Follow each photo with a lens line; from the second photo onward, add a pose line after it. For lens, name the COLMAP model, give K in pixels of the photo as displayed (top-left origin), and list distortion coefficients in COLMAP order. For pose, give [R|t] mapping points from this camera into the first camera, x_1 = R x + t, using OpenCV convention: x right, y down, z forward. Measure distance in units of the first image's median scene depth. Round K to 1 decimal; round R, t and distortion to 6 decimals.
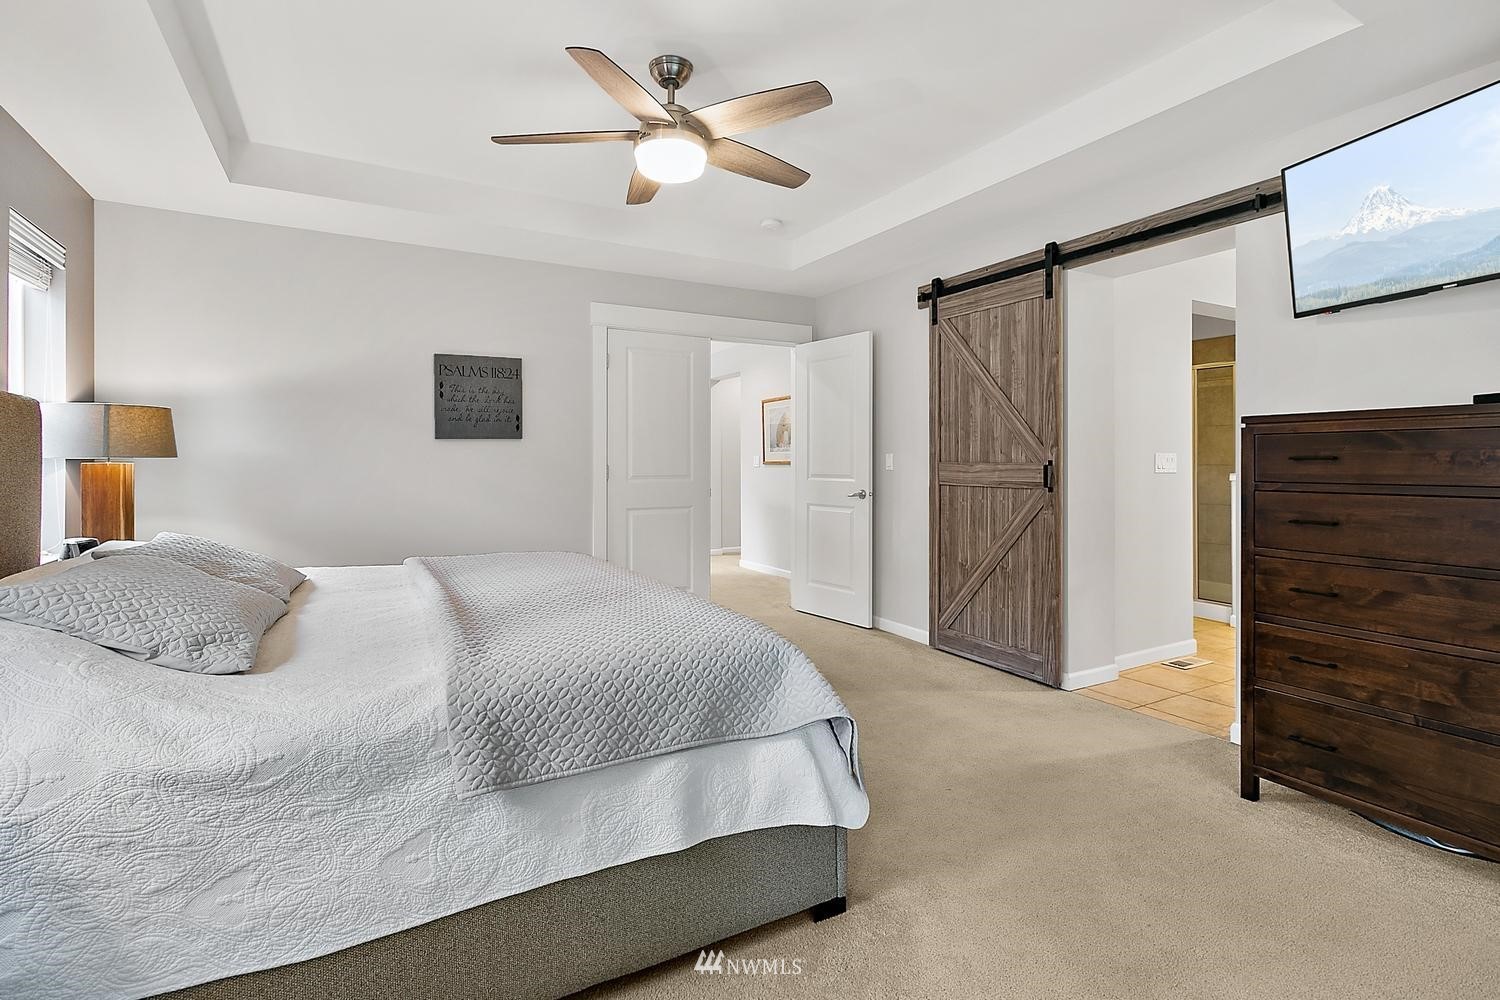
lens RADIAL K [[706.4, 0, 751.3], [0, 706.4, 455.6], [0, 0, 1]] dist [-0.000164, 0.000507]
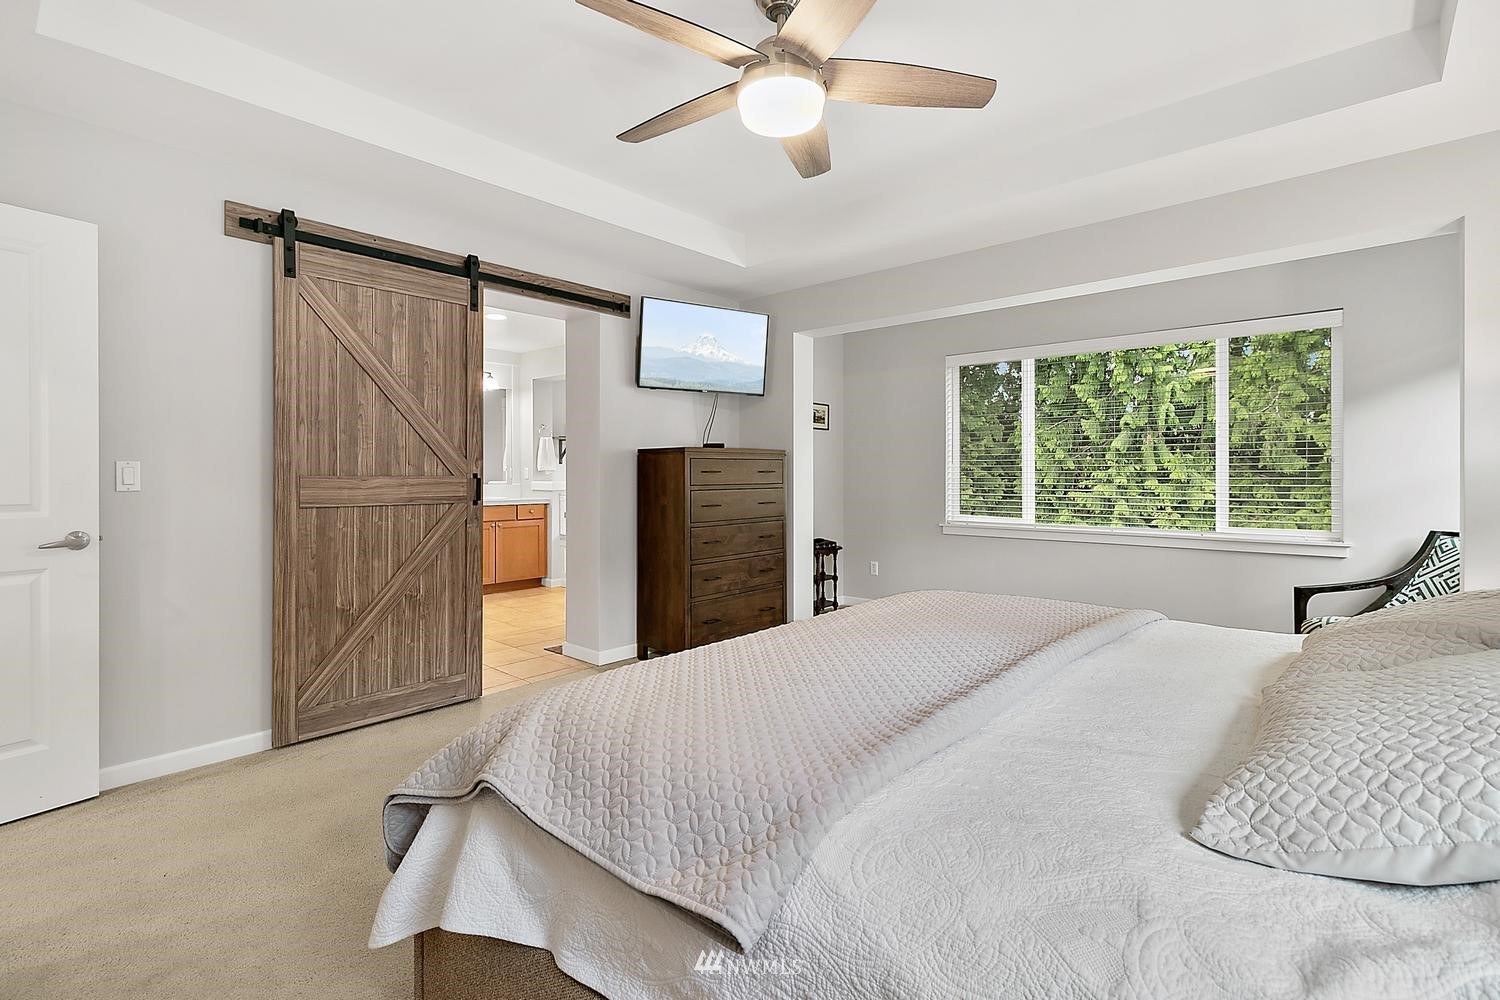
lens RADIAL K [[693.9, 0, 750.2], [0, 693.9, 483.0], [0, 0, 1]] dist [0.000971, 0.000090]
pose [[-0.321980, -0.006303, 0.946725, -0.580583], [-0.000378, 0.999979, 0.006529, 0.012624], [-0.946746, 0.001744, -0.321975, 0.870242]]
